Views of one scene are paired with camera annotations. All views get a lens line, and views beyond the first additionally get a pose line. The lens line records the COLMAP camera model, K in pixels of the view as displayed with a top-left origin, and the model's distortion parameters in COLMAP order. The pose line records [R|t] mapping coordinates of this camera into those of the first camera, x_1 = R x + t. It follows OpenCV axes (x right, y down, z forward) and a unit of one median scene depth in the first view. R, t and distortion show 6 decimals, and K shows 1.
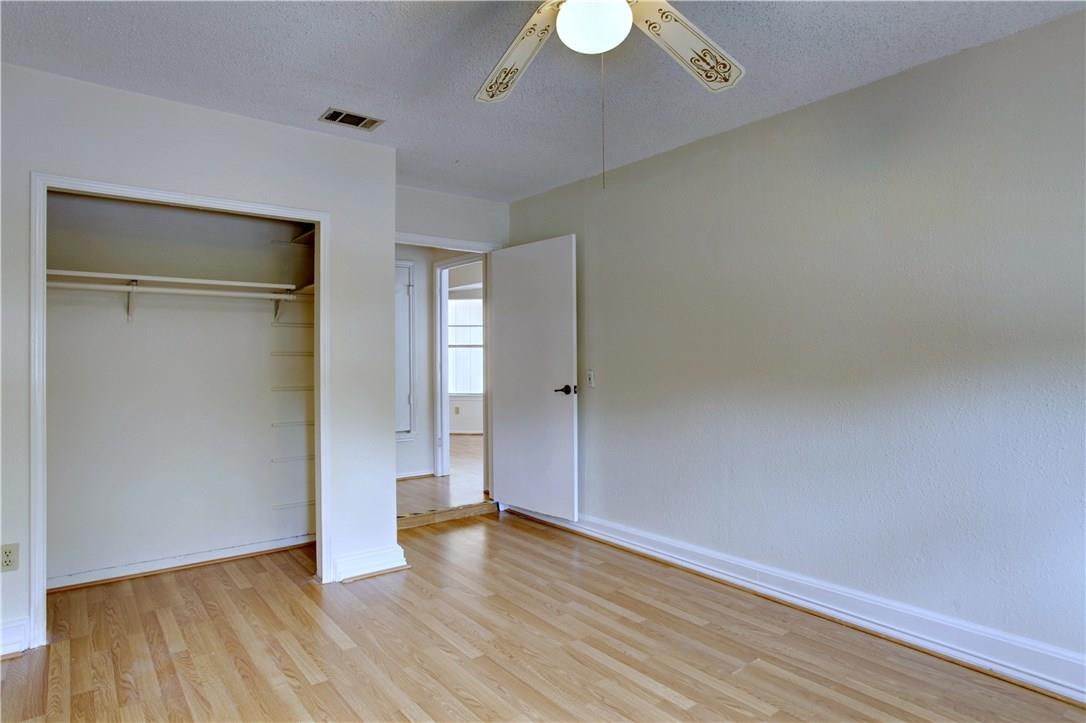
lens RADIAL K [[632.5, 0, 537.9], [0, 632.5, 359.9], [0, 0, 1]] dist [-0.003912, -0.000175]
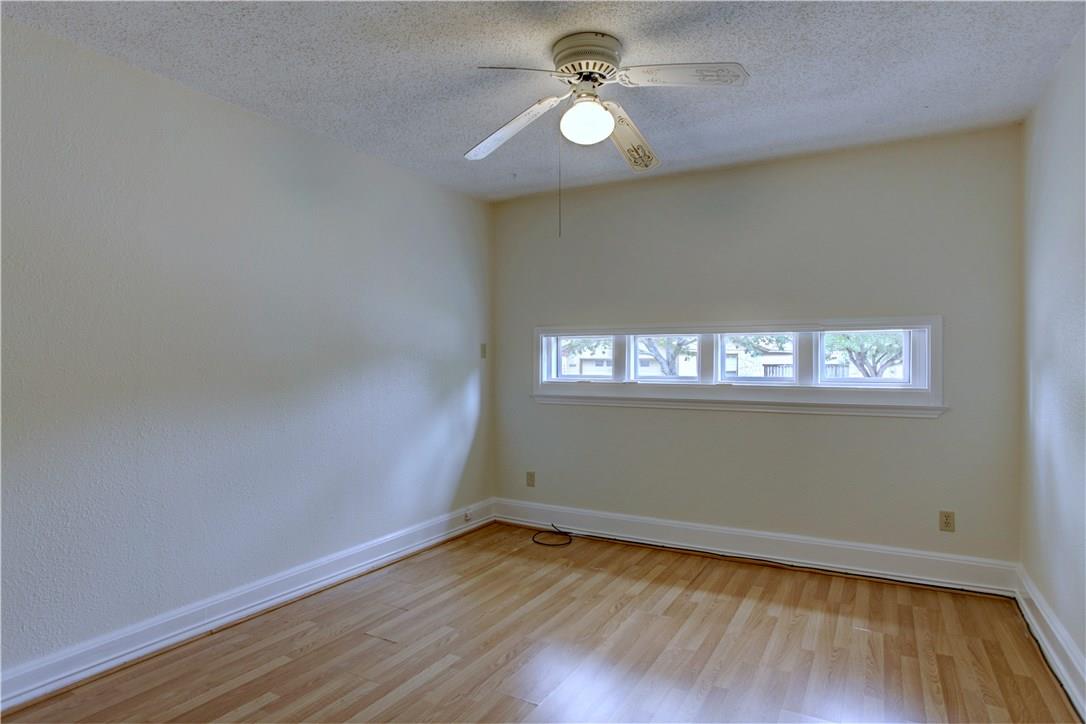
lens RADIAL K [[632.5, 0, 537.9], [0, 632.5, 360.4], [0, 0, 1]] dist [-0.003912, -0.000175]
pose [[-0.415685, 0.031474, 0.908964, -0.699073], [0.020978, 0.999467, -0.025015, 0.036295], [-0.909267, 0.008670, -0.416124, 1.063756]]
